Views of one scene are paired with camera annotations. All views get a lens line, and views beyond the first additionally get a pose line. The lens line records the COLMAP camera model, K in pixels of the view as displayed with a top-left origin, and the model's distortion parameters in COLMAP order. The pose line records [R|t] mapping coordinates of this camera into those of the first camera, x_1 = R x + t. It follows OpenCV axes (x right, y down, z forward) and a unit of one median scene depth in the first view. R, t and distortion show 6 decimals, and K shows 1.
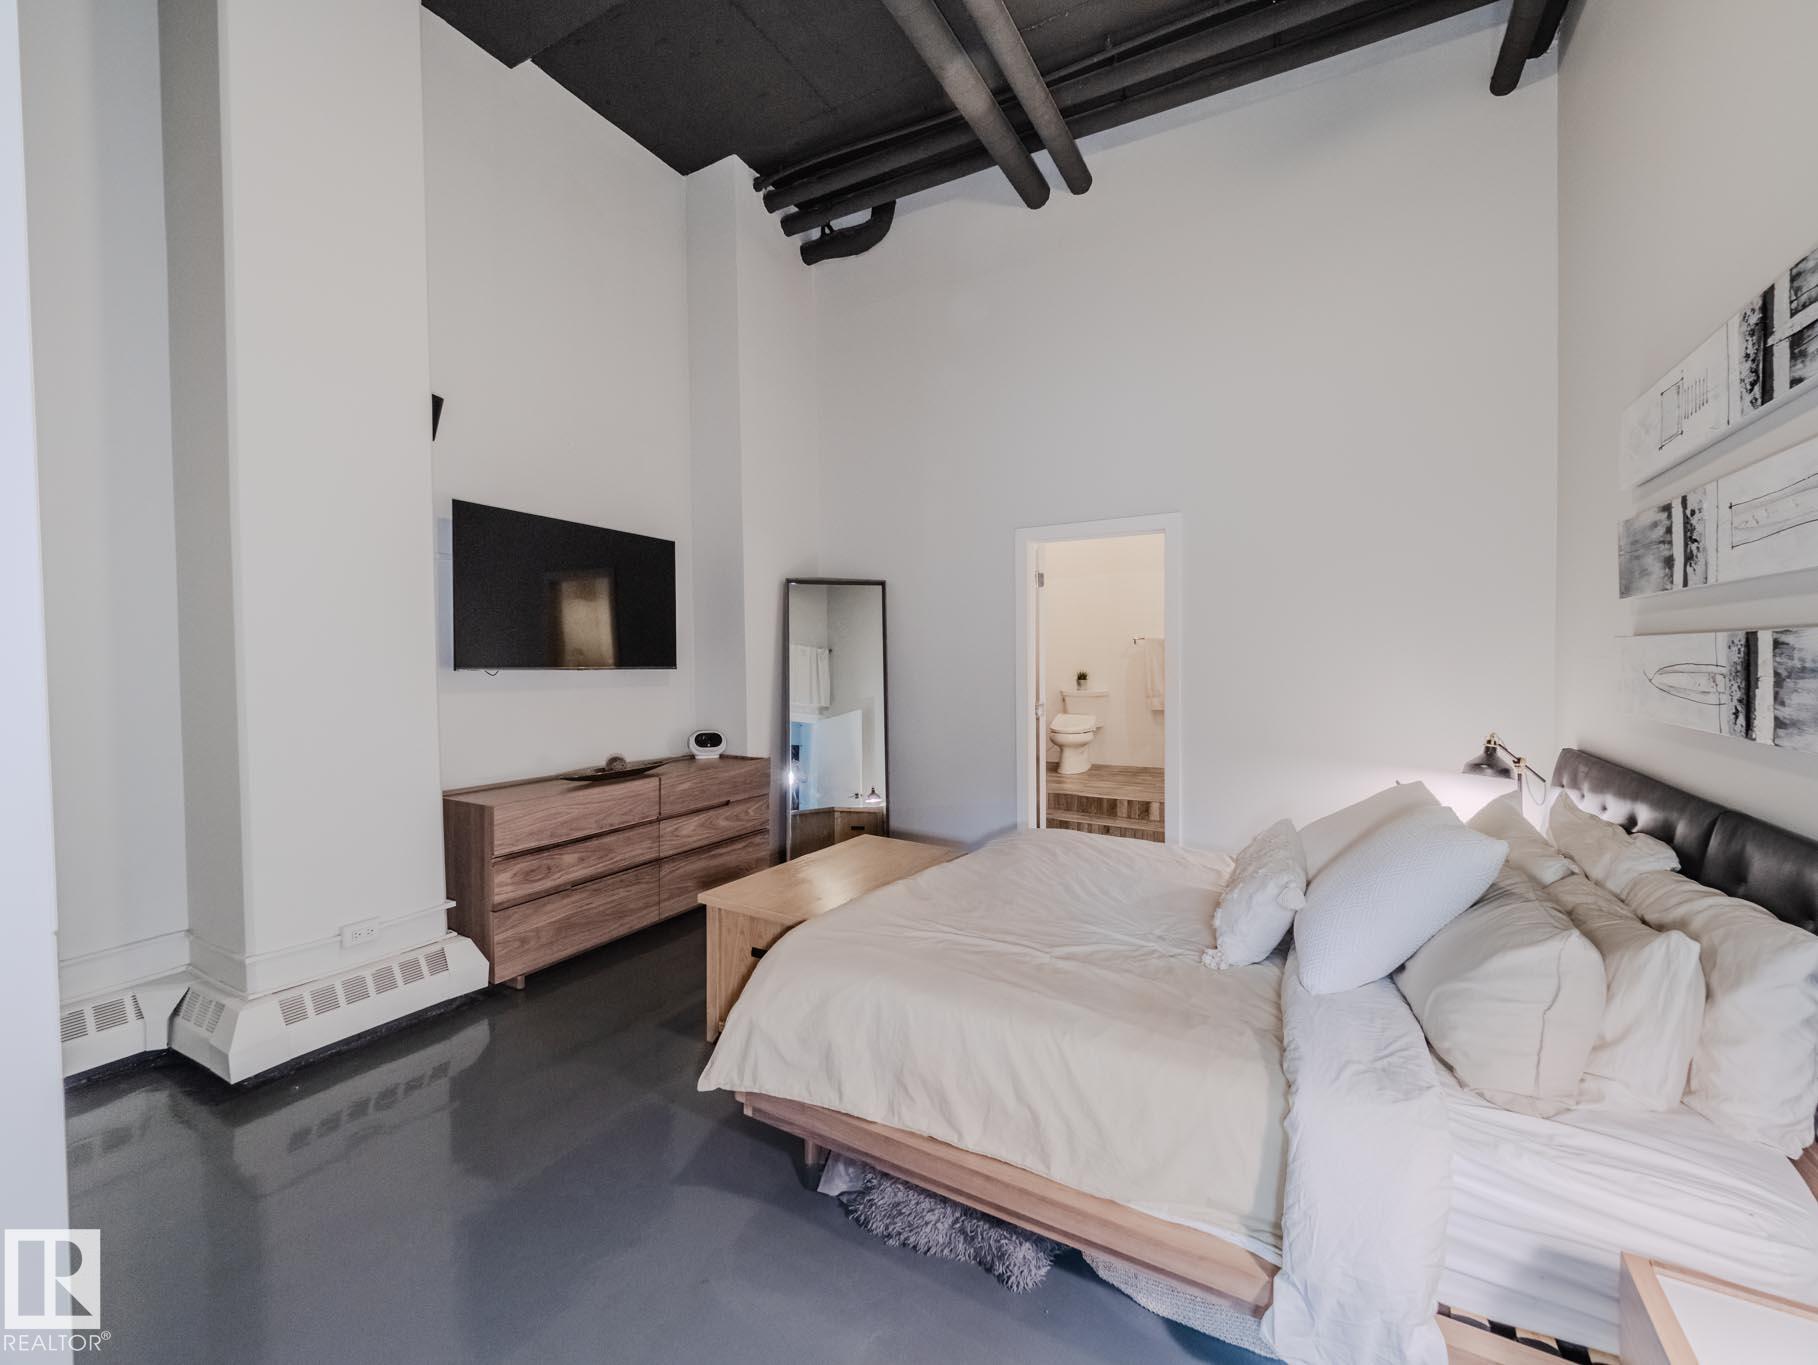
lens RADIAL K [[756.3, 0, 900.5], [0, 756.3, 677.4], [0, 0, 1]] dist [0.000947, -0.005363]
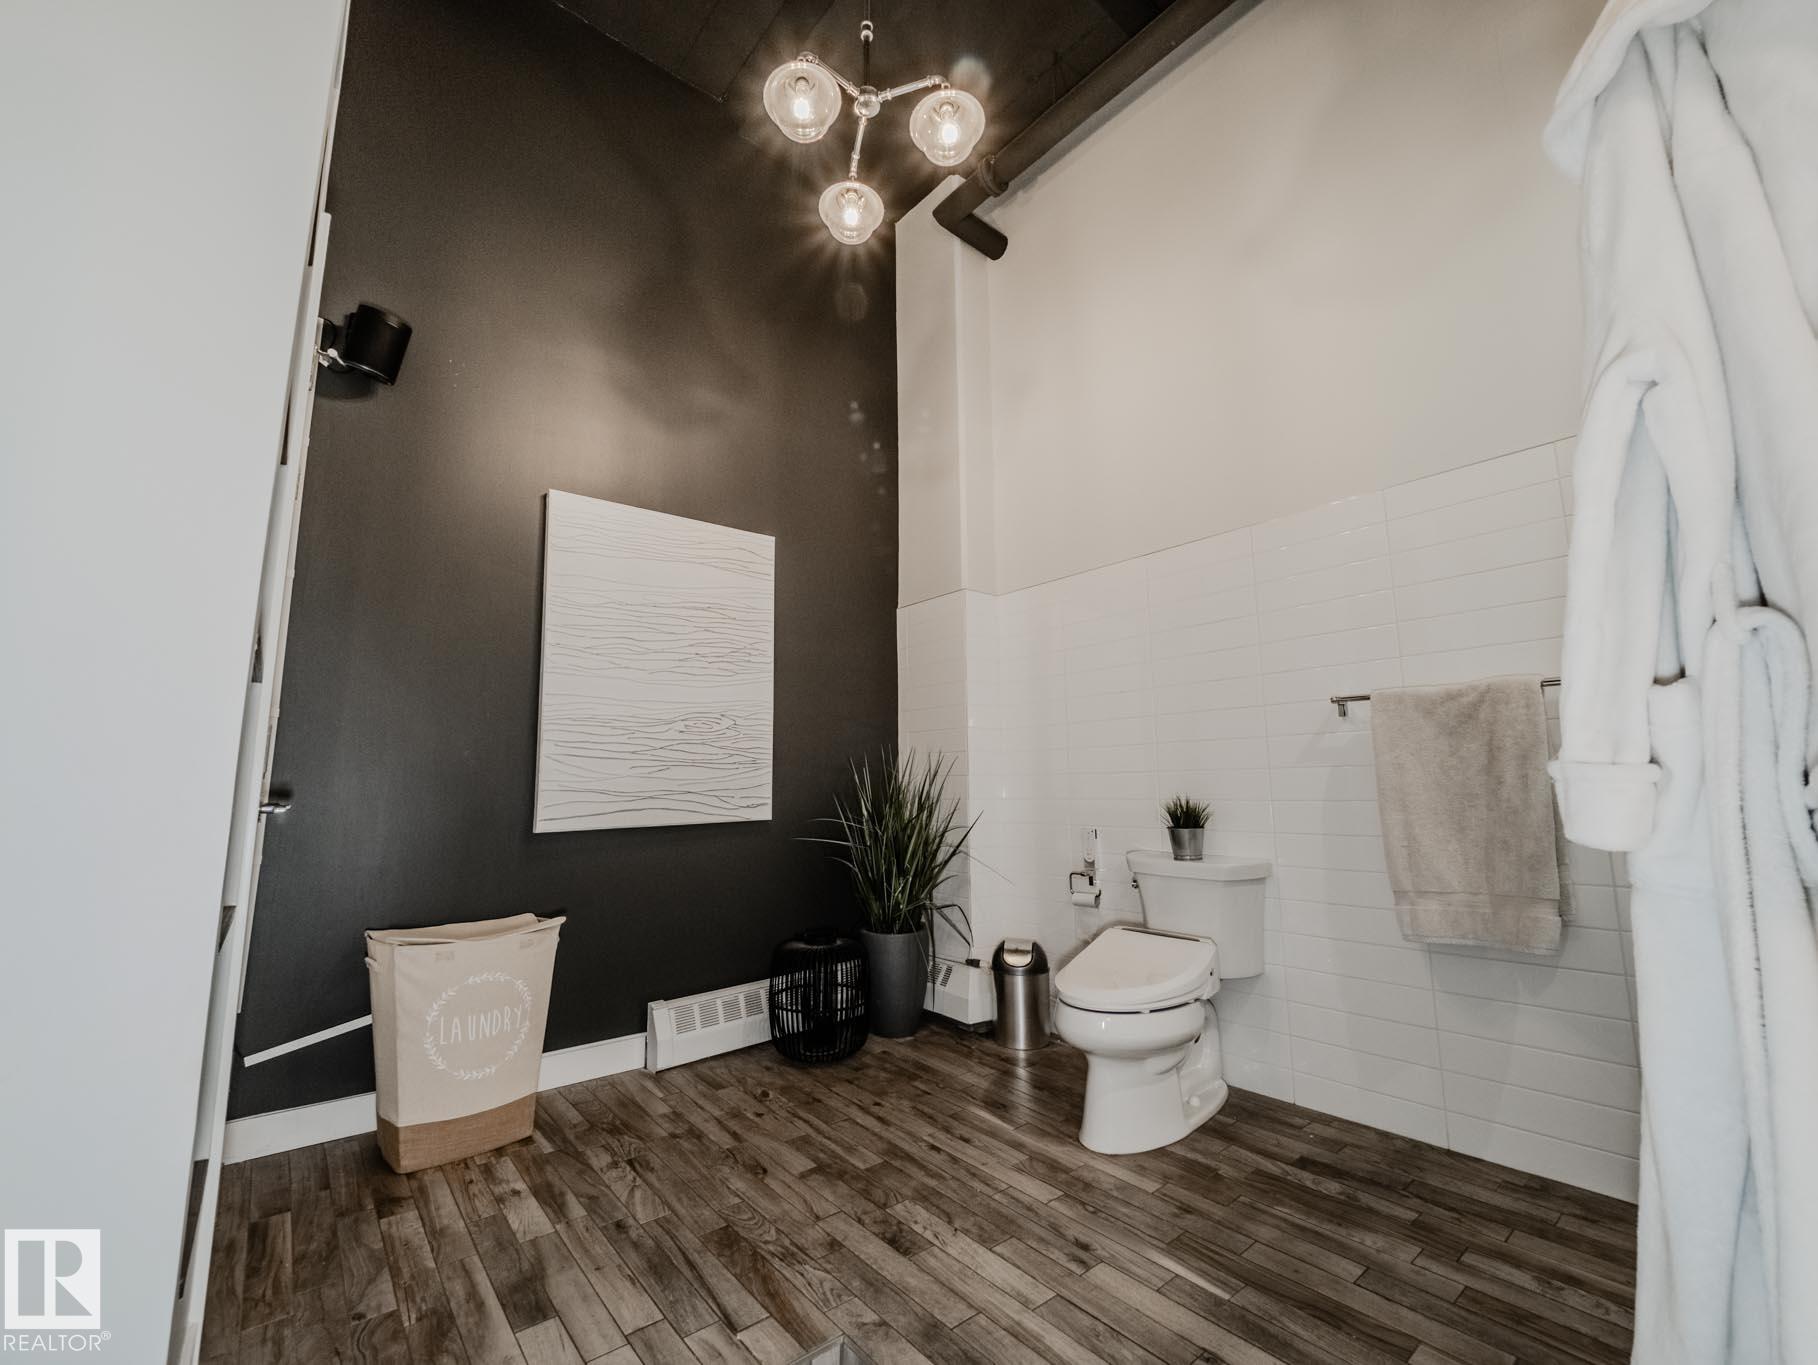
lens RADIAL K [[756.3, 0, 899.8], [0, 756.3, 676.3], [0, 0, 1]] dist [0.000947, -0.005363]
pose [[0.931487, -0.052232, -0.360004, 0.615136], [-0.009985, 0.985594, -0.168833, -0.014990], [0.363637, 0.160861, 0.917547, 1.549571]]
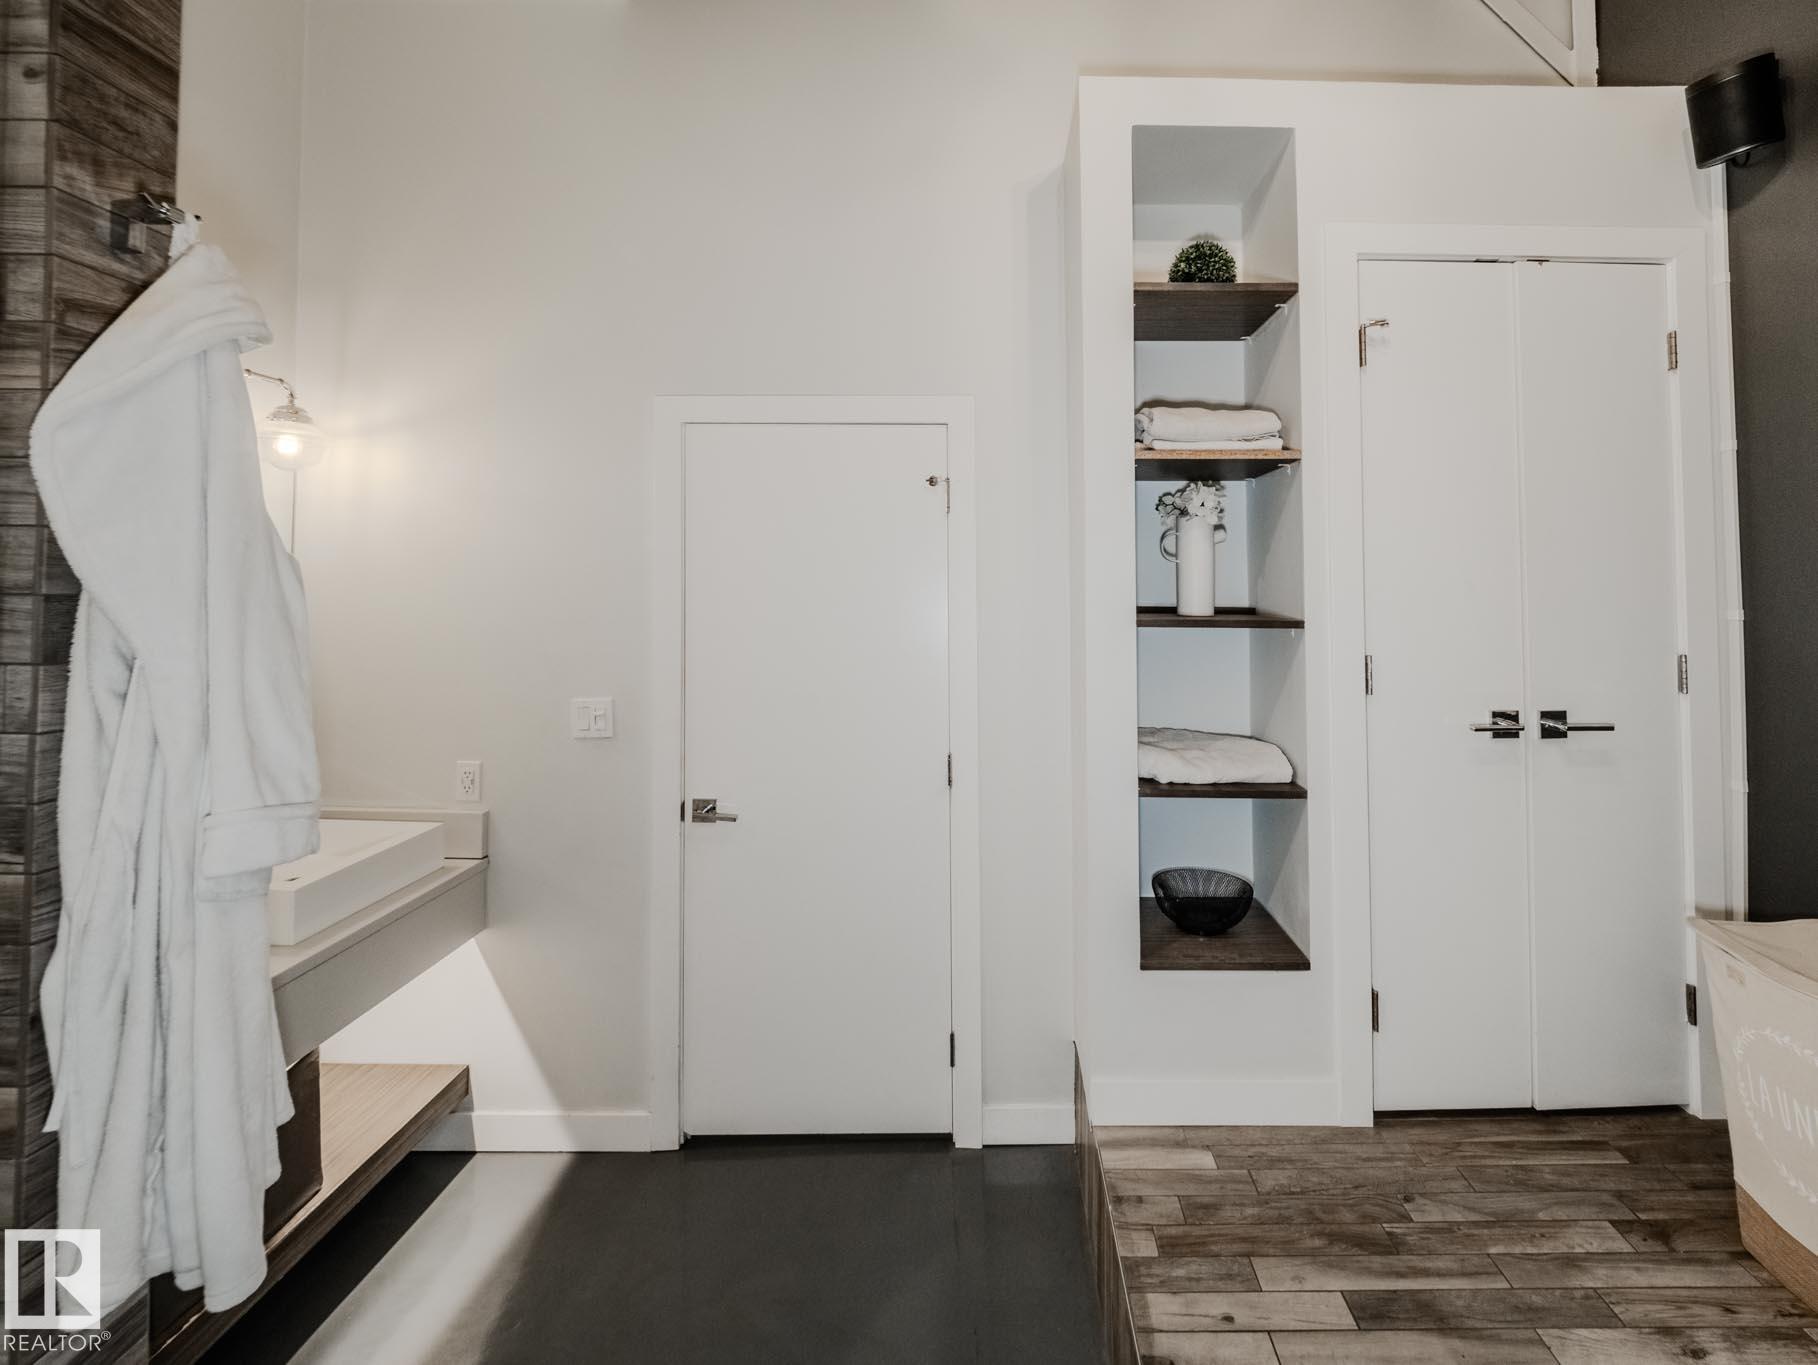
lens RADIAL K [[799.2, 0, 996.5], [0, 799.2, 554.2], [0, 0, 1]] dist [-0.015043, -0.000500]
pose [[-0.873834, -0.008049, -0.486158, 0.627483], [-0.002214, 0.999918, -0.012576, -0.136624], [0.486220, -0.009913, -0.873780, 2.274837]]
